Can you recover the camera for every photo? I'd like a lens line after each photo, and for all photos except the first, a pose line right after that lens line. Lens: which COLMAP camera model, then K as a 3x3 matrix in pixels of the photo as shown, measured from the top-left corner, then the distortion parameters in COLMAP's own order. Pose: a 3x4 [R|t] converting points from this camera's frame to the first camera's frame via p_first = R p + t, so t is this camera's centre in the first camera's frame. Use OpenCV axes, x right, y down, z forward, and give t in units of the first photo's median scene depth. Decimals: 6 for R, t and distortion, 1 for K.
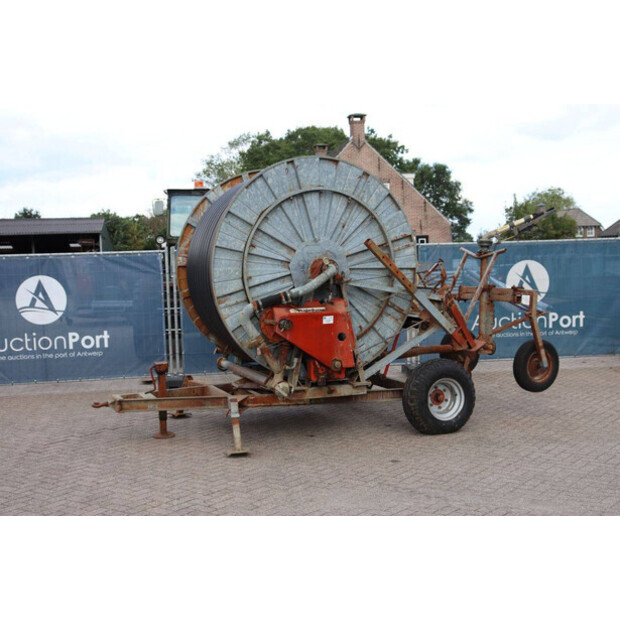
lens RADIAL K [[813.9, 0, 295.0], [0, 813.9, 310.2], [0, 0, 1]] dist [0.275992, 0.026804]
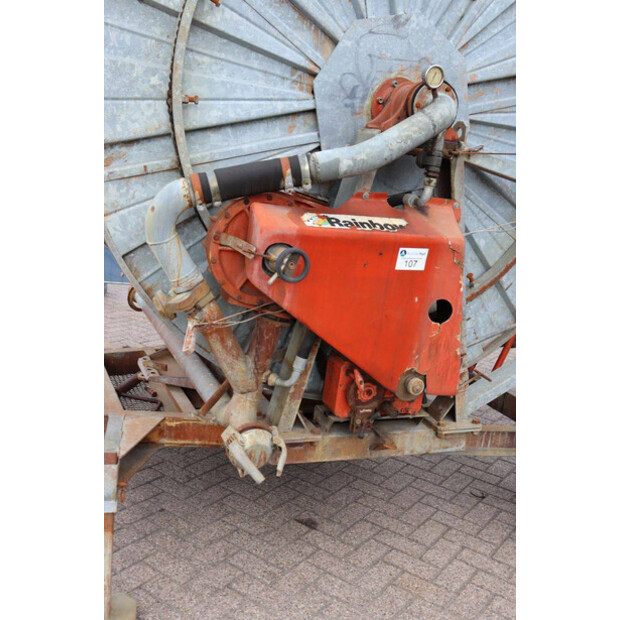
lens RADIAL K [[727.5, 0, 310.0], [0, 727.5, 310.0], [0, 0, 1]] dist [0.008039, 0.021109]
pose [[0.990667, 0.121362, 0.062052, -0.016418], [-0.129777, 0.979014, 0.157130, -0.009220], [-0.041680, -0.163717, 0.985626, 0.692951]]
